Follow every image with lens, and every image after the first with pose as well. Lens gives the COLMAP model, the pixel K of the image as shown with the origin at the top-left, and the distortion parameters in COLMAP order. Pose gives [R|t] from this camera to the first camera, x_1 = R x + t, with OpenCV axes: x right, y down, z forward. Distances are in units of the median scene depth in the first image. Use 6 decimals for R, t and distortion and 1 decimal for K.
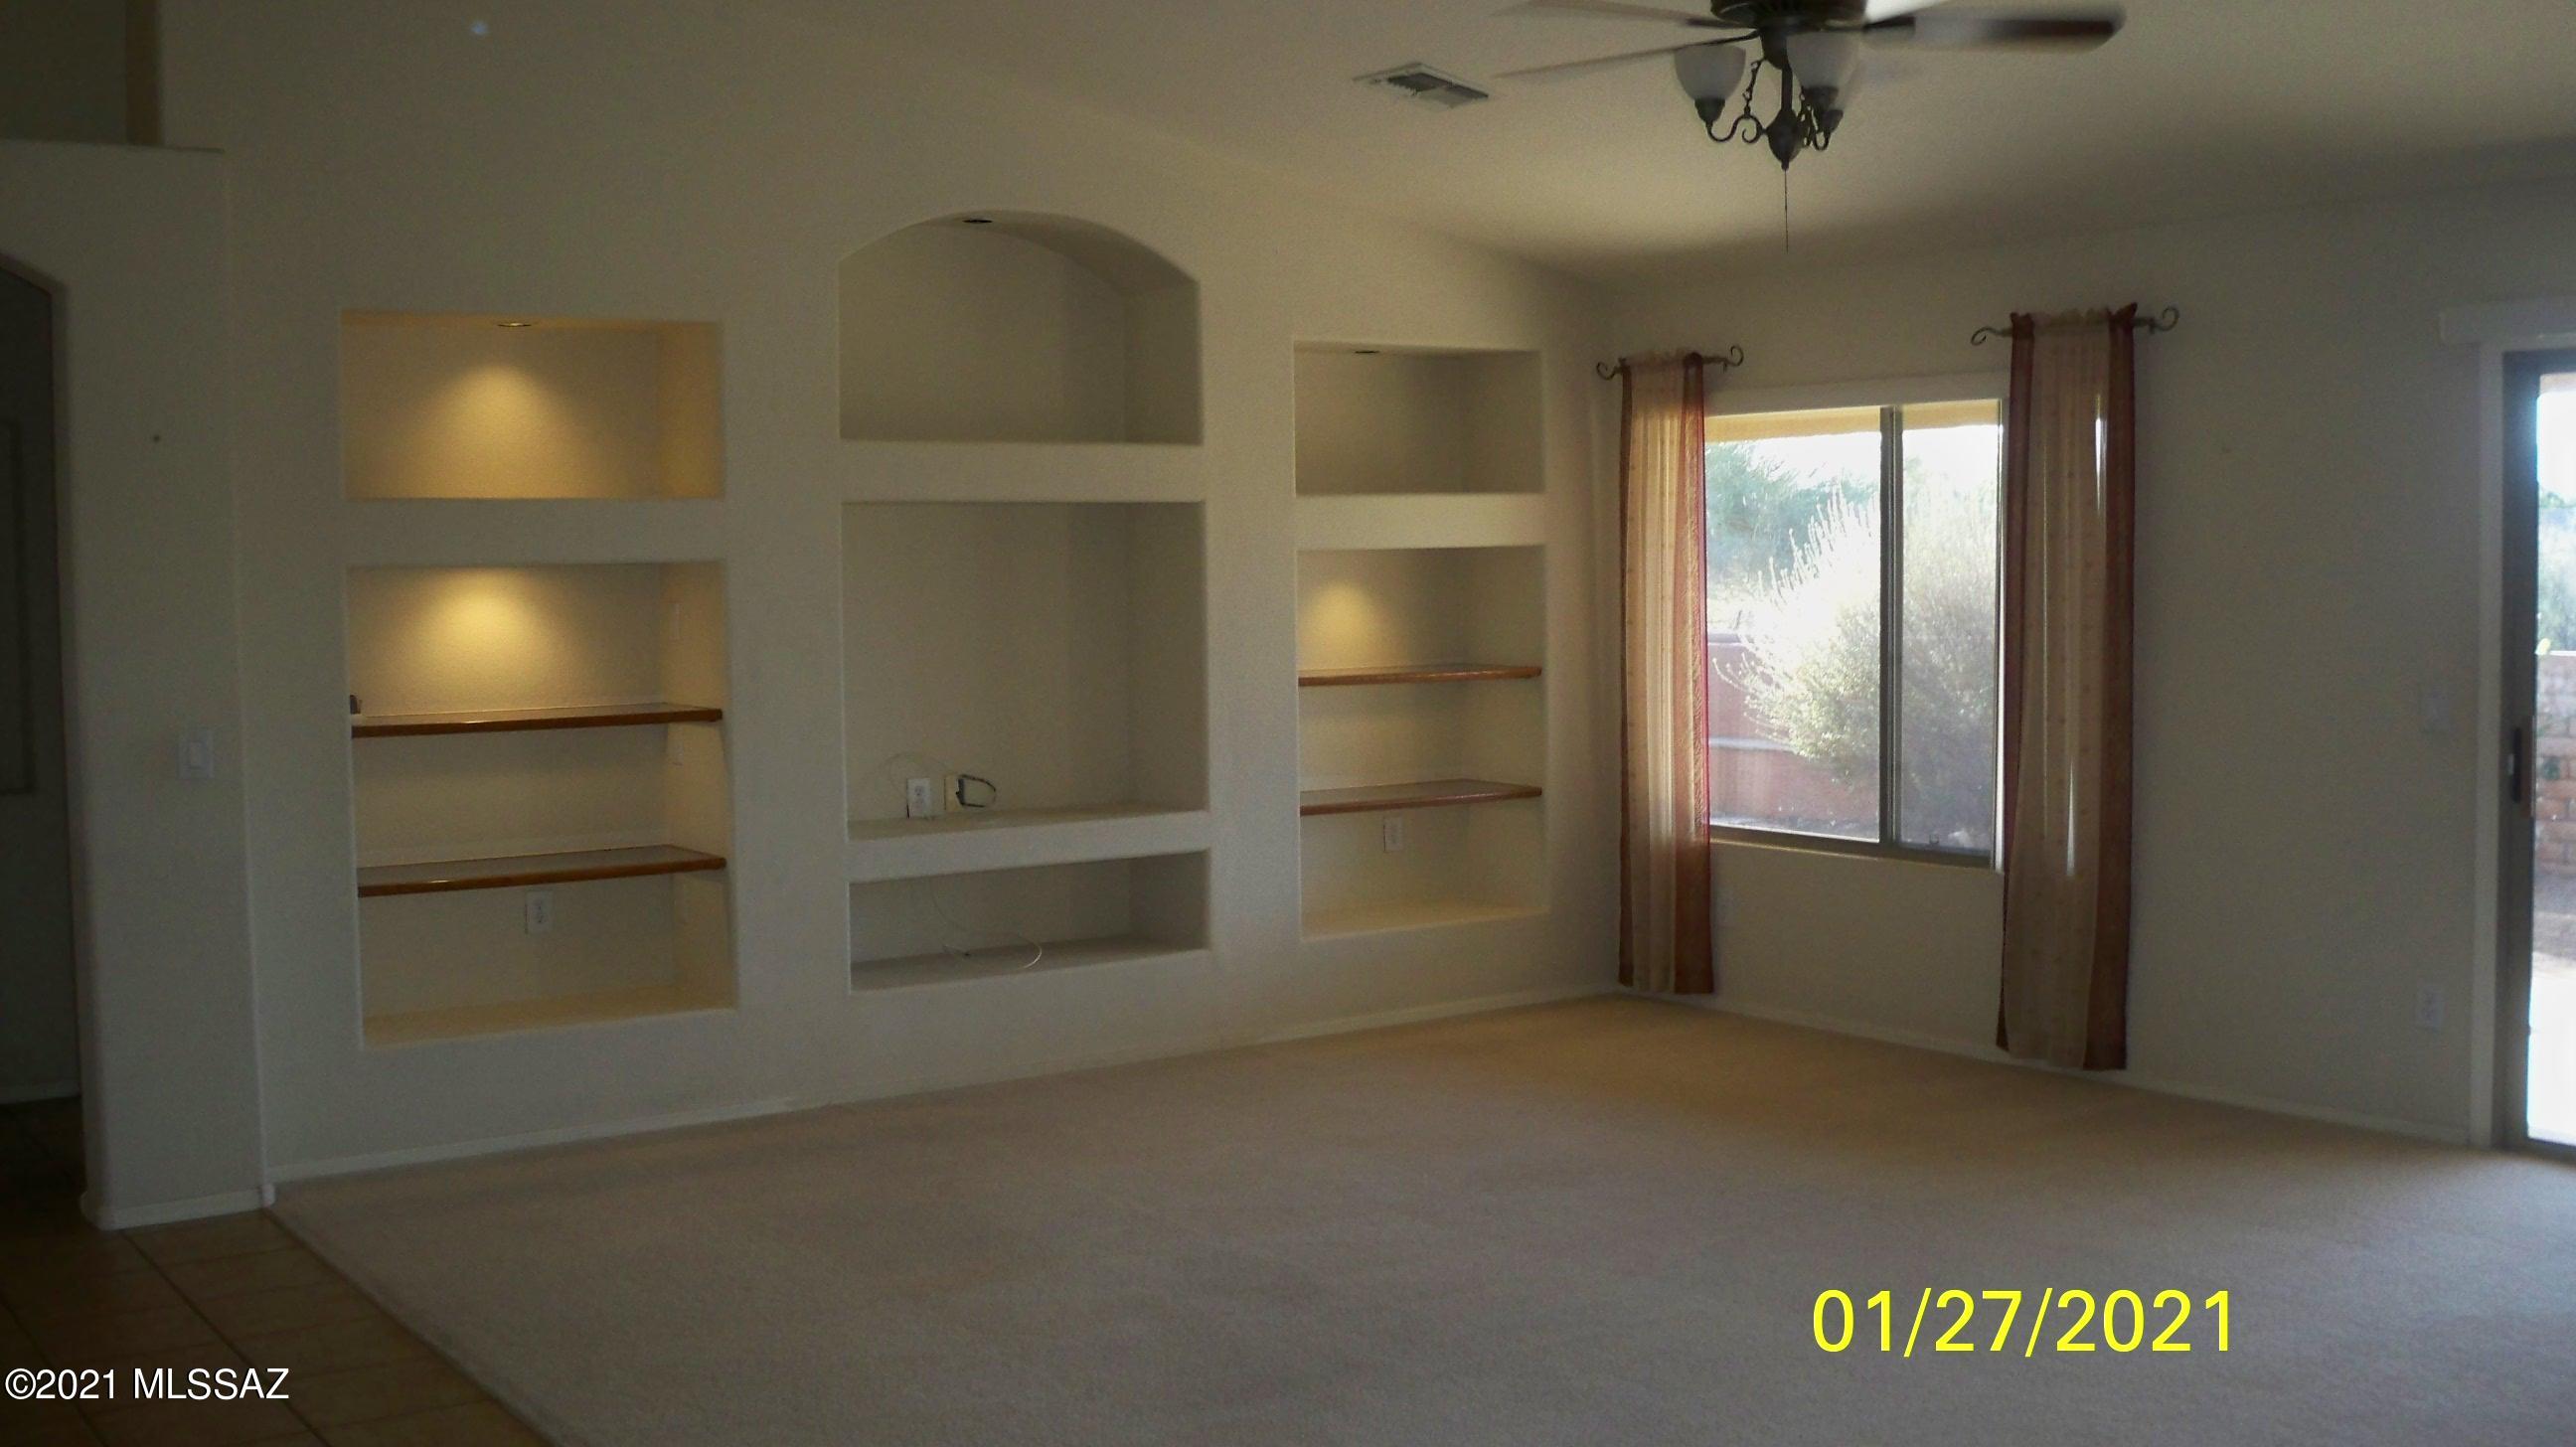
lens RADIAL K [[2643.6, 0, 1288.0], [0, 2643.6, 723.5], [0, 0, 1]] dist [-0.125693, 0.080393]
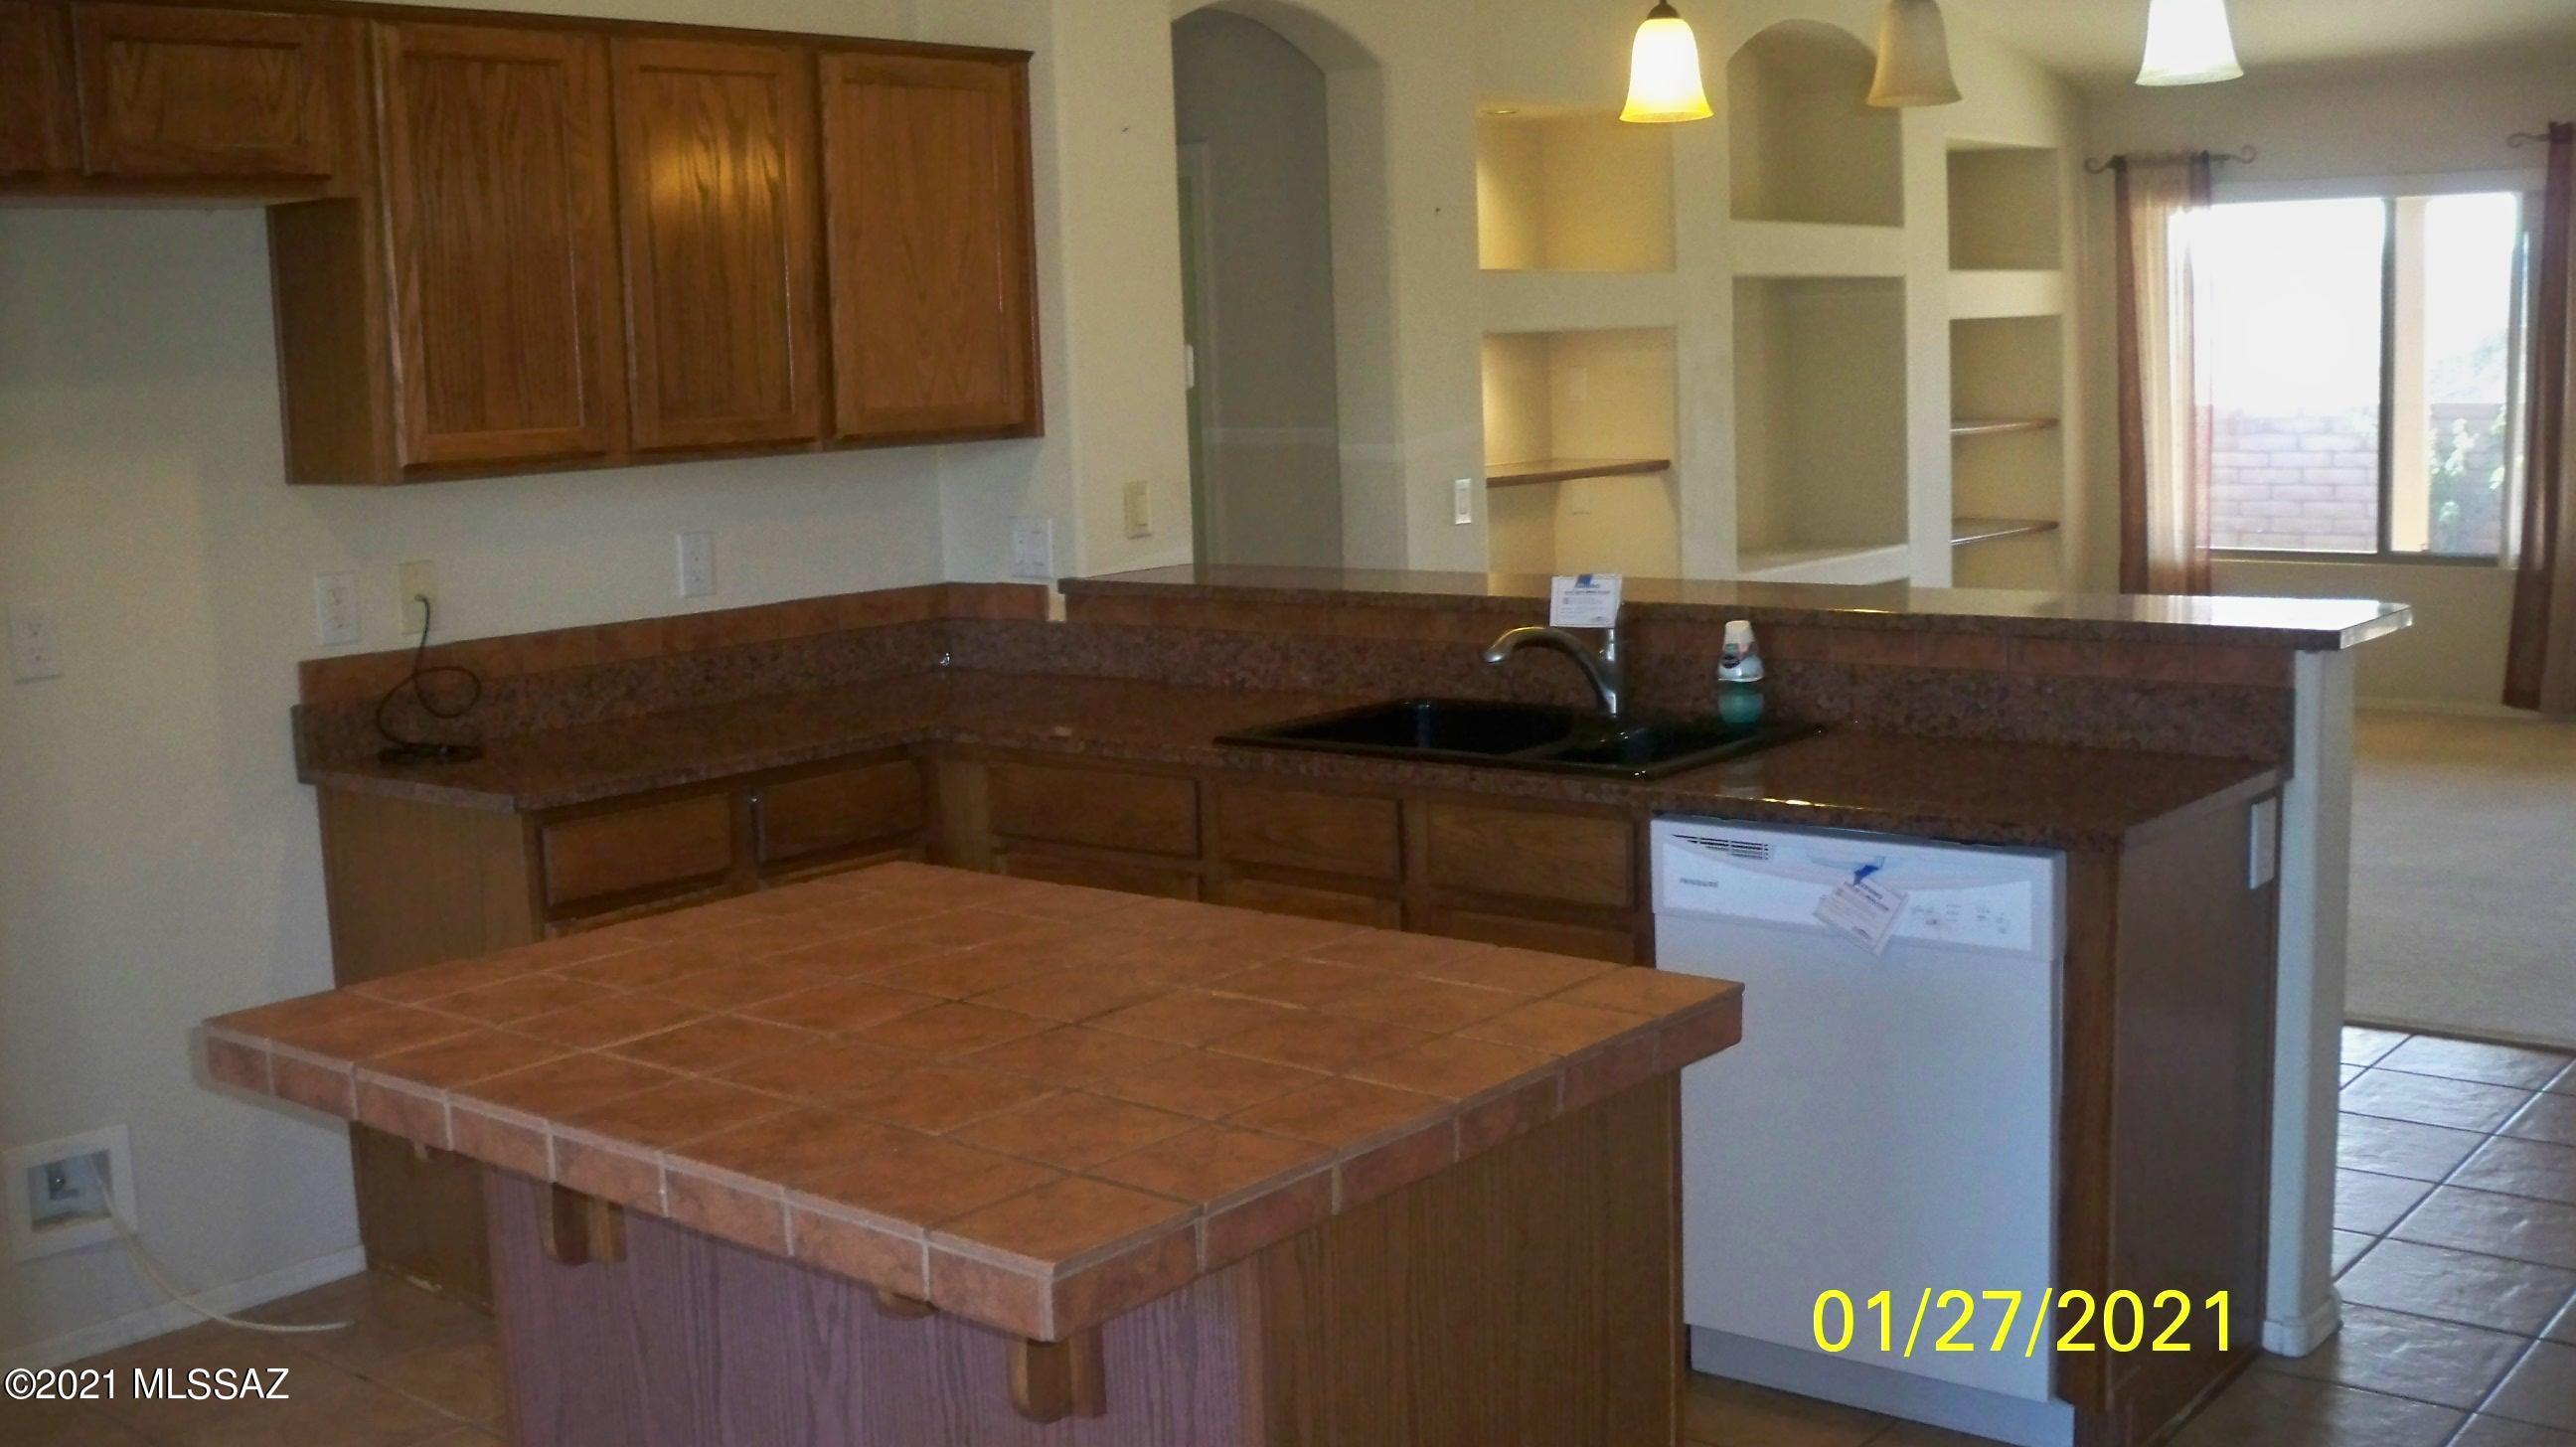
lens RADIAL K [[2643.6, 0, 1288.0], [0, 2643.6, 723.5], [0, 0, 1]] dist [-0.125693, 0.080393]
pose [[0.963000, -0.058069, 0.263171, -0.600062], [0.039189, 0.996304, 0.076435, 0.012387], [-0.266637, -0.063293, 0.961716, -0.041522]]
